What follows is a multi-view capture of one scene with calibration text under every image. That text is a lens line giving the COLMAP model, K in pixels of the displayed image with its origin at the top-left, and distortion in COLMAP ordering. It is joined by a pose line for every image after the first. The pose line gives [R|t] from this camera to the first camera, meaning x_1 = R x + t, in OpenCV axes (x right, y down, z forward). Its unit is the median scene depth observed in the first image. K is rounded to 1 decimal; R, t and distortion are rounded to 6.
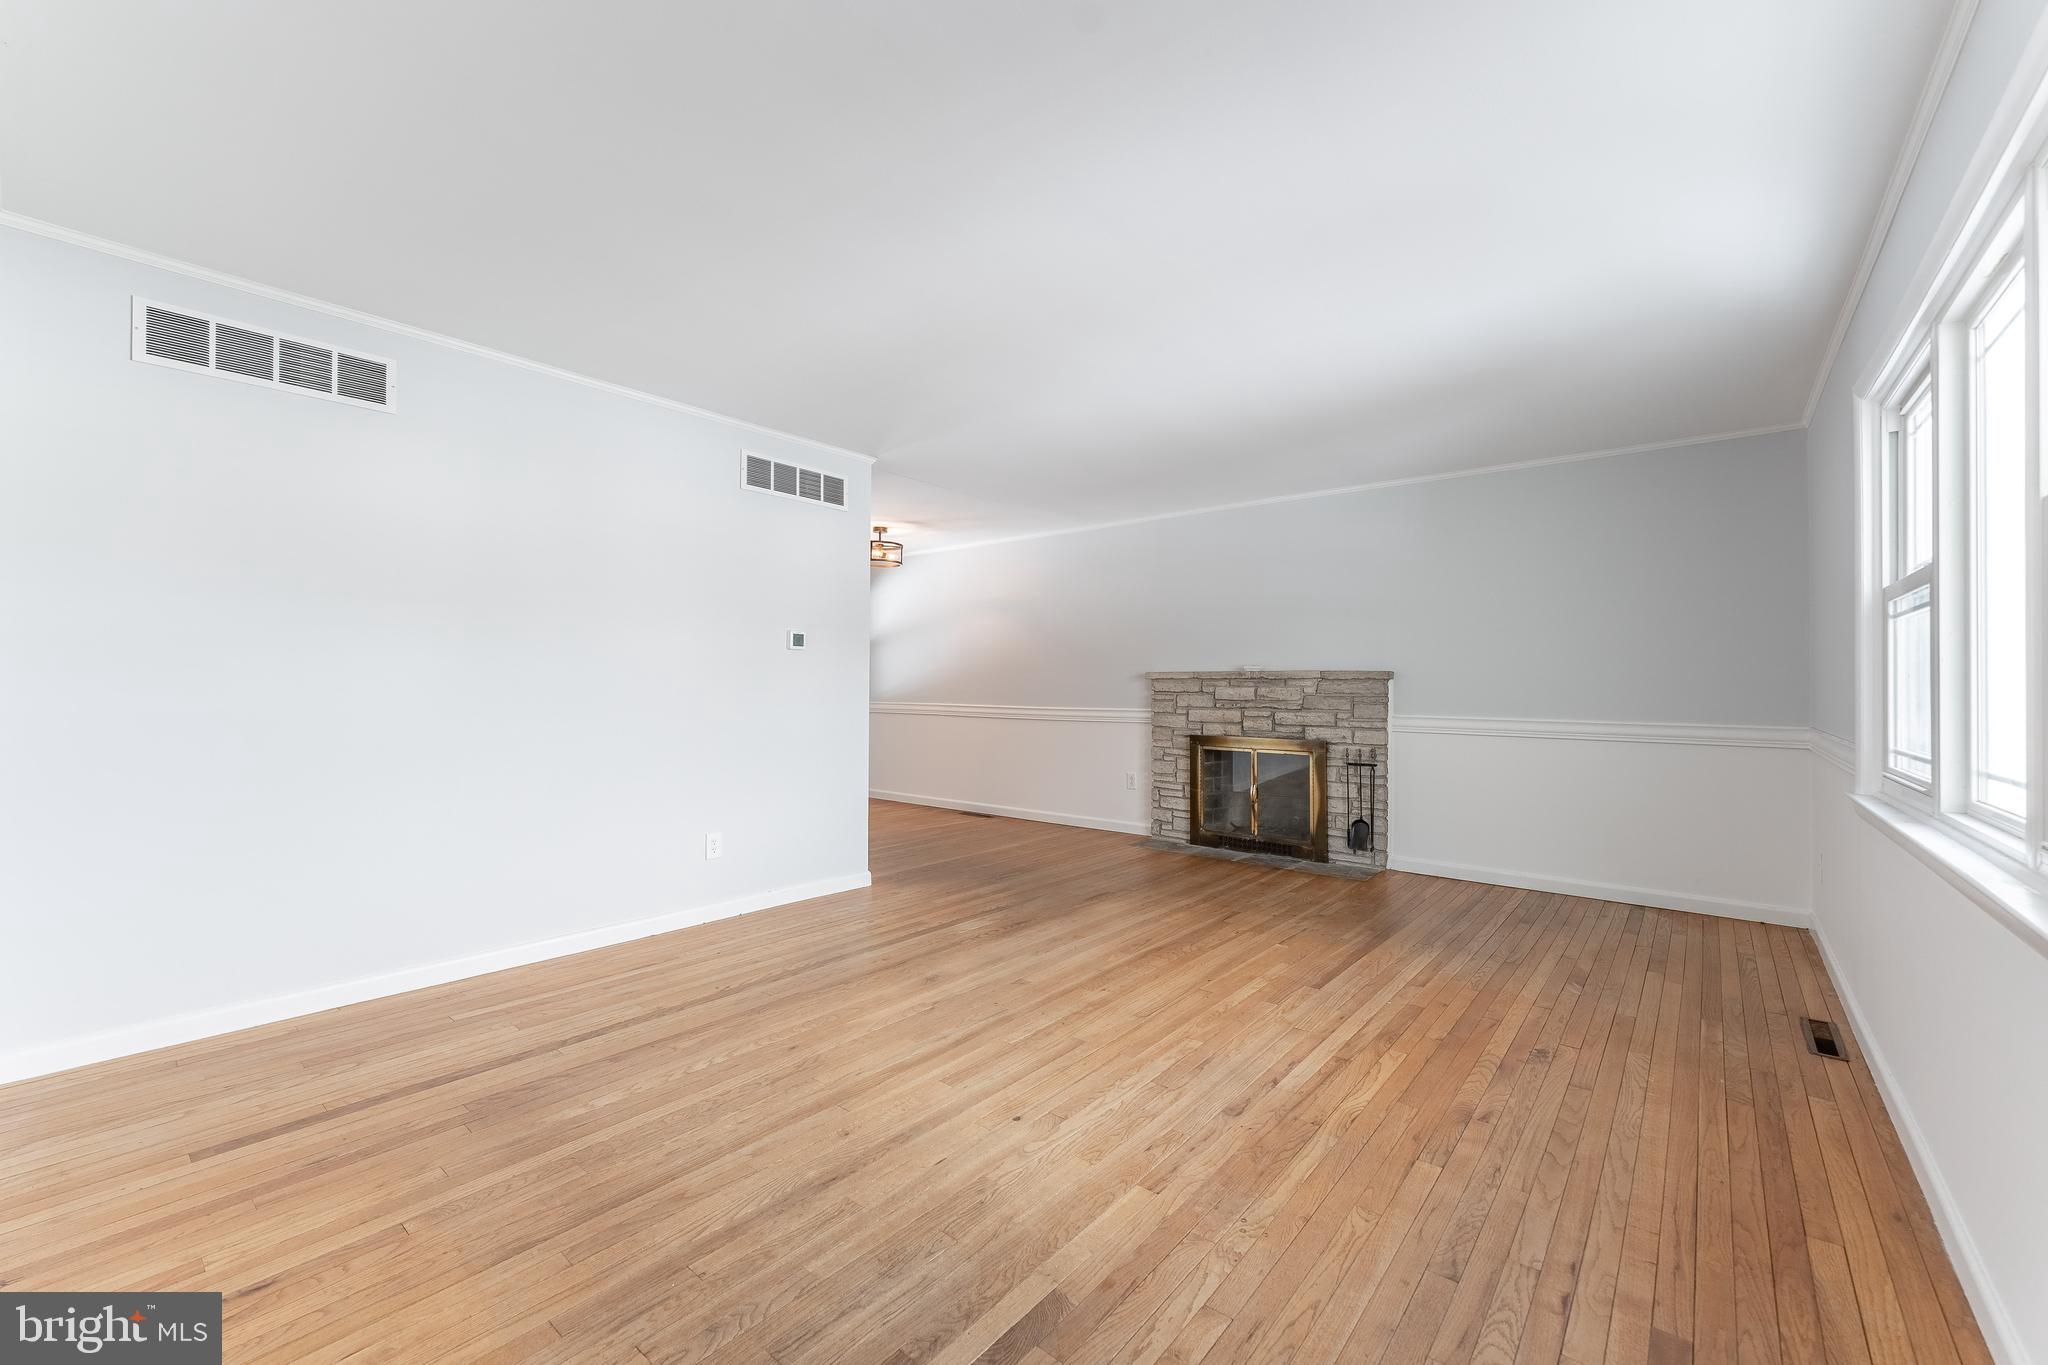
lens RADIAL K [[823.0, 0, 1022.5], [0, 823.0, 674.7], [0, 0, 1]] dist [0.000359, -0.000328]
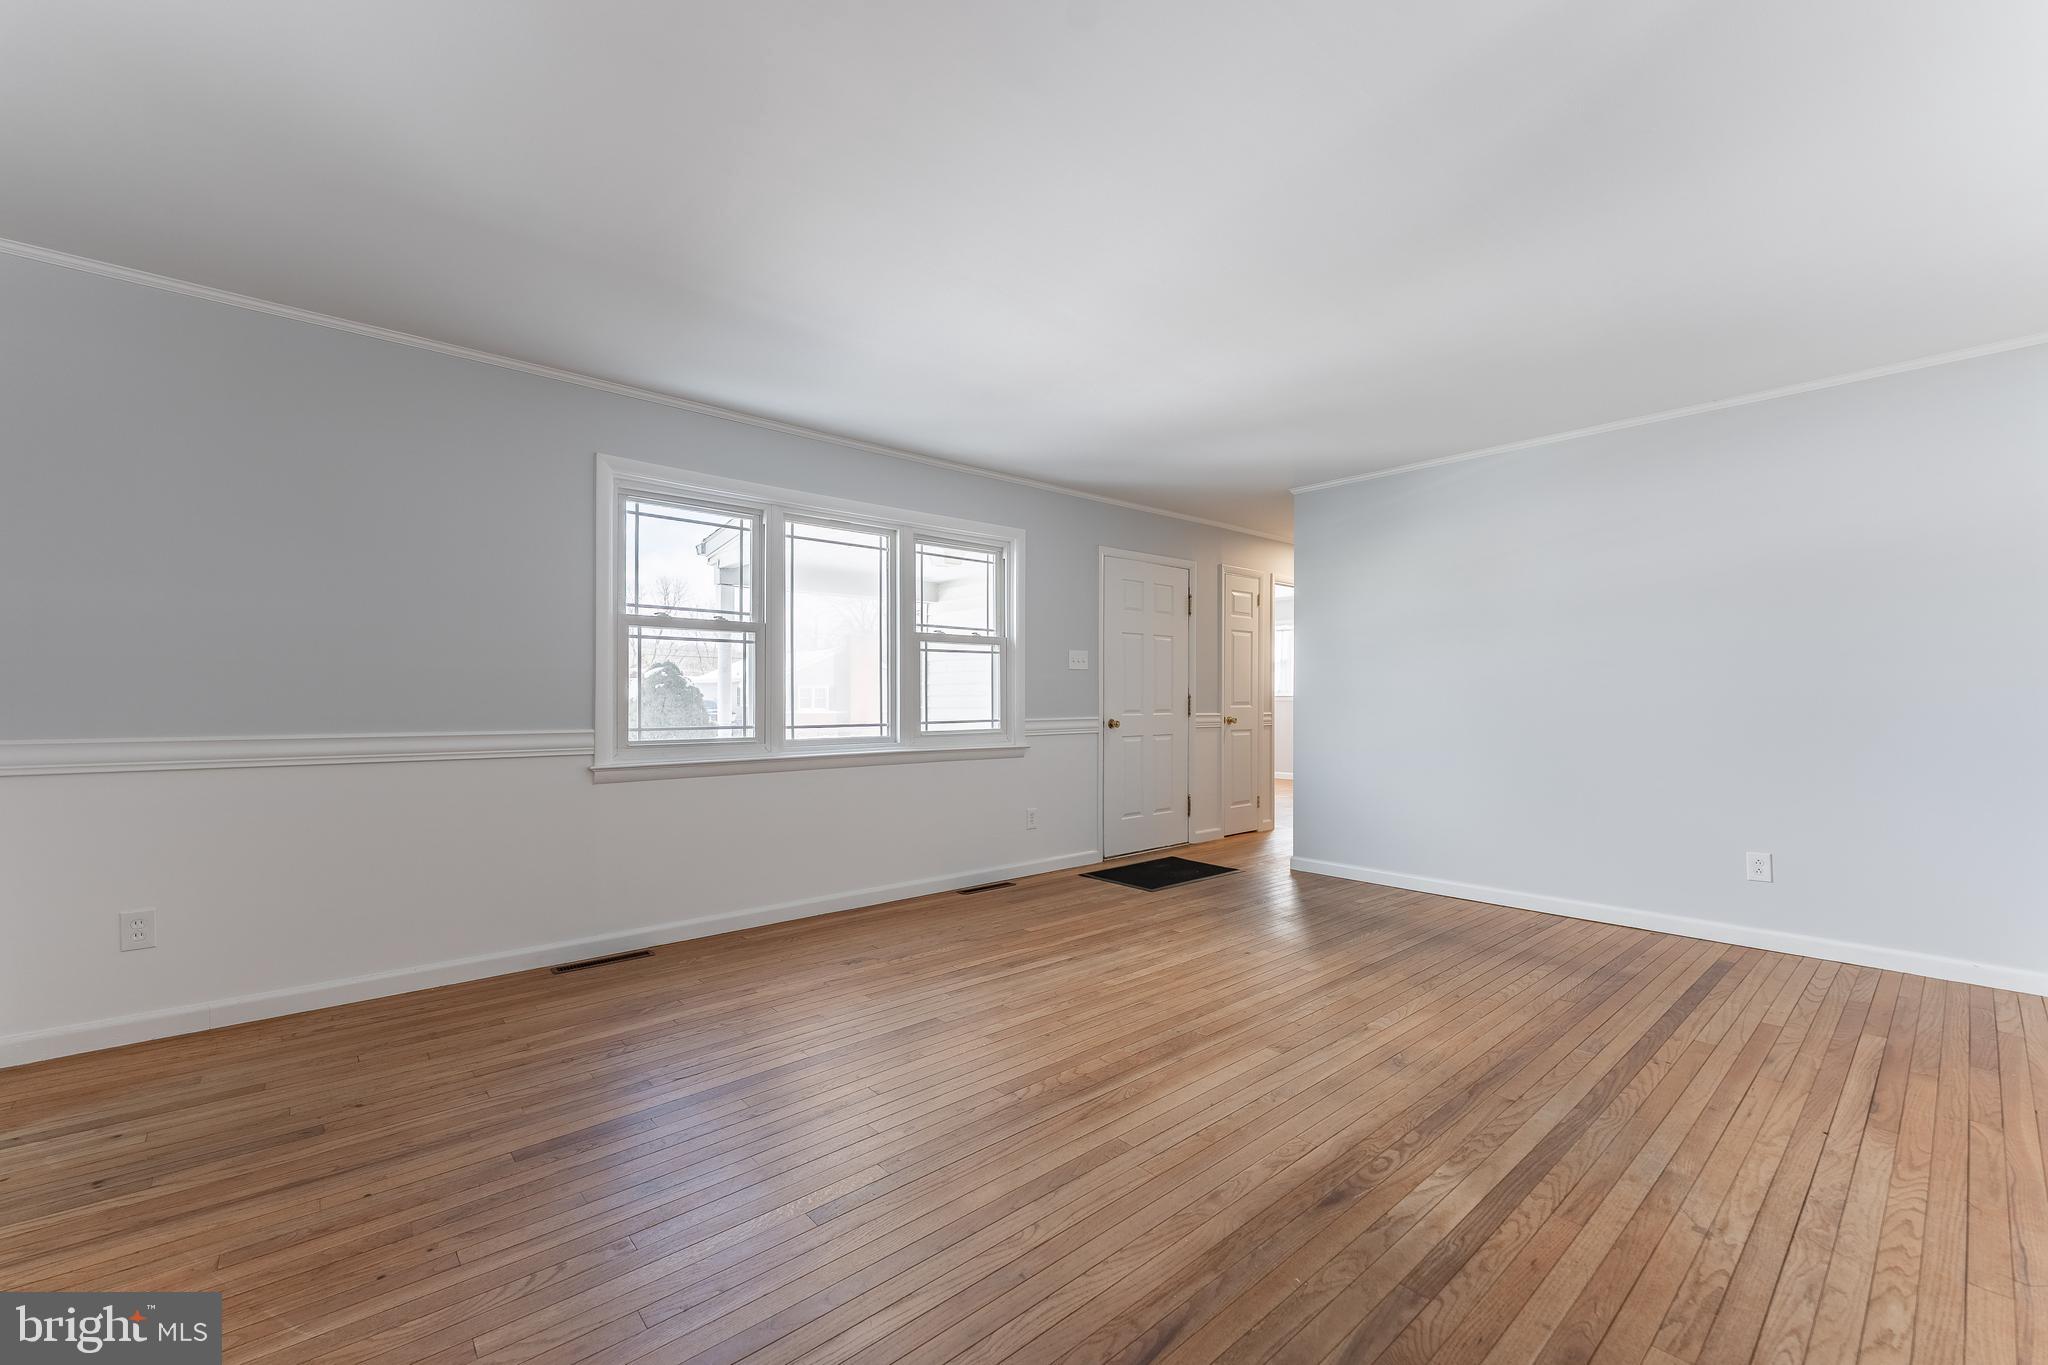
lens RADIAL K [[828.2, 0, 1018.9], [0, 828.2, 701.1], [0, 0, 1]] dist [-0.001146, -0.000587]
pose [[-0.986644, -0.008456, 0.162674, 0.091124], [-0.010293, 0.999892, -0.010456, 0.030625], [-0.162568, -0.011991, -0.986625, 1.376881]]
